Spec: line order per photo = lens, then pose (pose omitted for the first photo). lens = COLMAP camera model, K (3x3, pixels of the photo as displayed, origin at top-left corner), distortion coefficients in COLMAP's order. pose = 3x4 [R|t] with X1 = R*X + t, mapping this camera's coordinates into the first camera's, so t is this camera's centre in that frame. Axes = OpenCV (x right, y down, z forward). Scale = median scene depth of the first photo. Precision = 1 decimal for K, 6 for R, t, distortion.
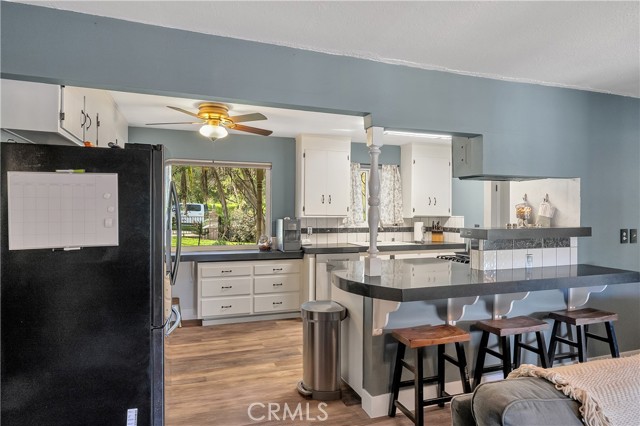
lens RADIAL K [[379.3, 0, 320.0], [0, 379.3, 214.2], [0, 0, 1]] dist [-0.005513, 0.005991]
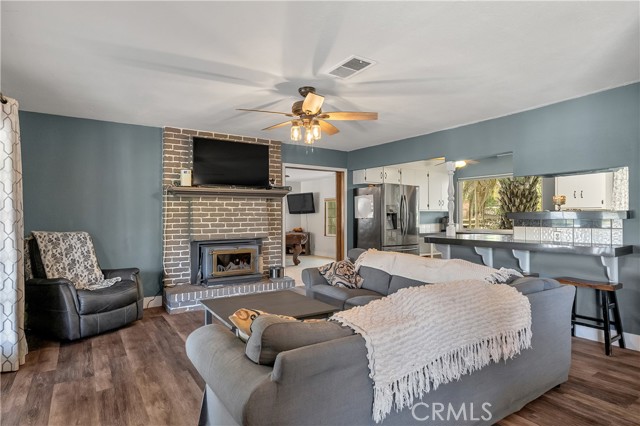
lens RADIAL K [[360.0, 0, 321.6], [0, 360.0, 213.4], [0, 0, 1]] dist [0.004534, -0.001261]
pose [[0.259440, -0.011788, -0.965687, 1.139969], [0.001301, 0.999929, -0.011856, 0.041298], [0.965758, 0.001819, 0.259436, -0.089651]]
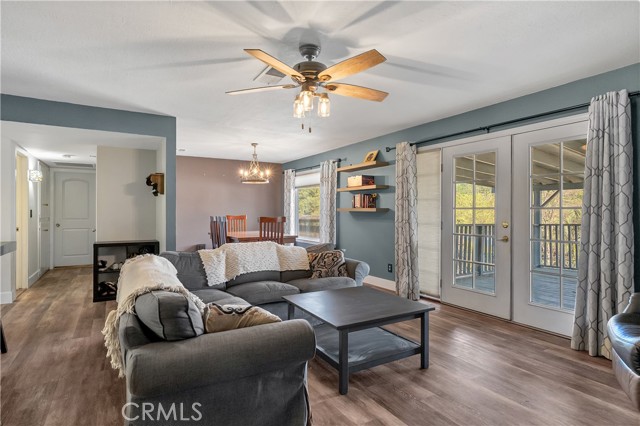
lens RADIAL K [[338.7, 0, 316.5], [0, 338.7, 212.1], [0, 0, 1]] dist [-0.003232, -0.000244]
pose [[-0.201293, -0.004021, 0.979523, -0.260547], [-0.000980, 0.999992, 0.003904, 0.039683], [-0.979531, -0.000174, -0.201295, 0.202757]]
